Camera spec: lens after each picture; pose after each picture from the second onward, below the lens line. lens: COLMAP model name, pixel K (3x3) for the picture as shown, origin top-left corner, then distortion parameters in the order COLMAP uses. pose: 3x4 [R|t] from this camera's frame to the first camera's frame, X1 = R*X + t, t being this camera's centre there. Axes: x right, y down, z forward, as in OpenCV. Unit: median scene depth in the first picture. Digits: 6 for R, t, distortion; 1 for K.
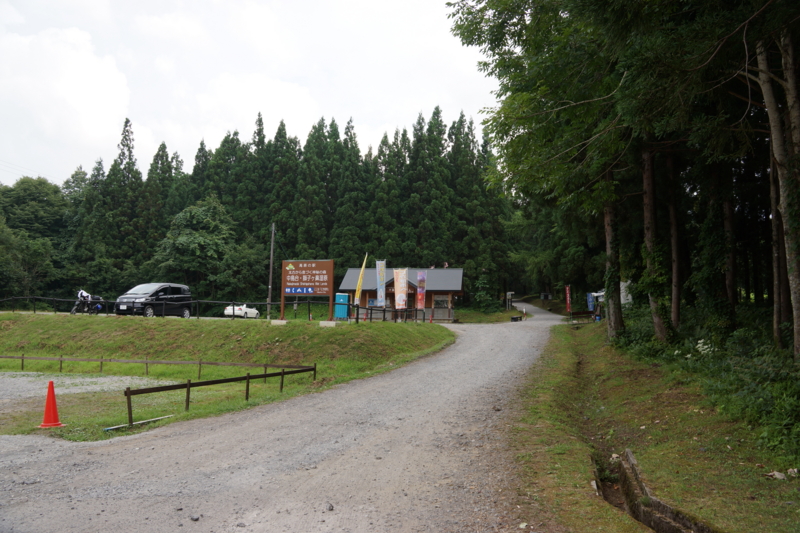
lens RADIAL K [[702.4, 0, 400.0], [0, 702.4, 266.5], [0, 0, 1]] dist [-0.005646, 0.004293]
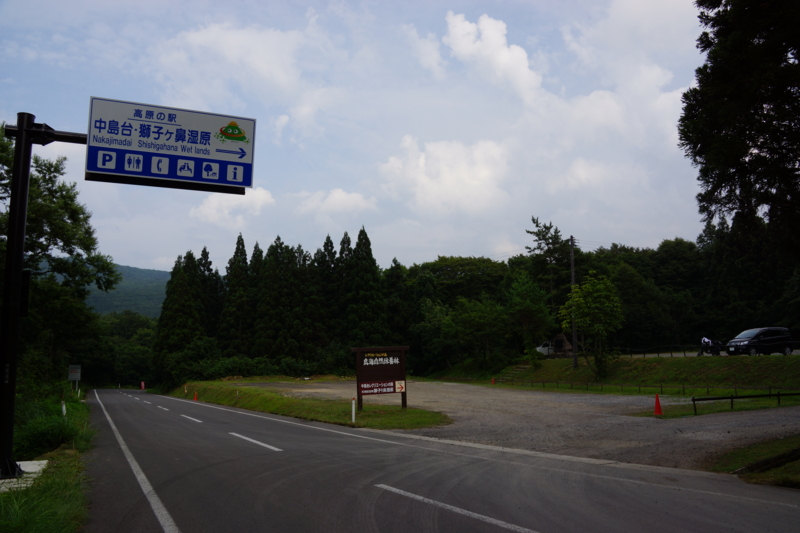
lens RADIAL K [[702.4, 0, 400.0], [0, 702.4, 266.5], [0, 0, 1]] dist [-0.005646, 0.004293]
pose [[0.631103, -0.145556, -0.761920, 0.113857], [0.108941, 0.989133, -0.098726, -0.015819], [0.768011, -0.020698, 0.640102, -0.157344]]
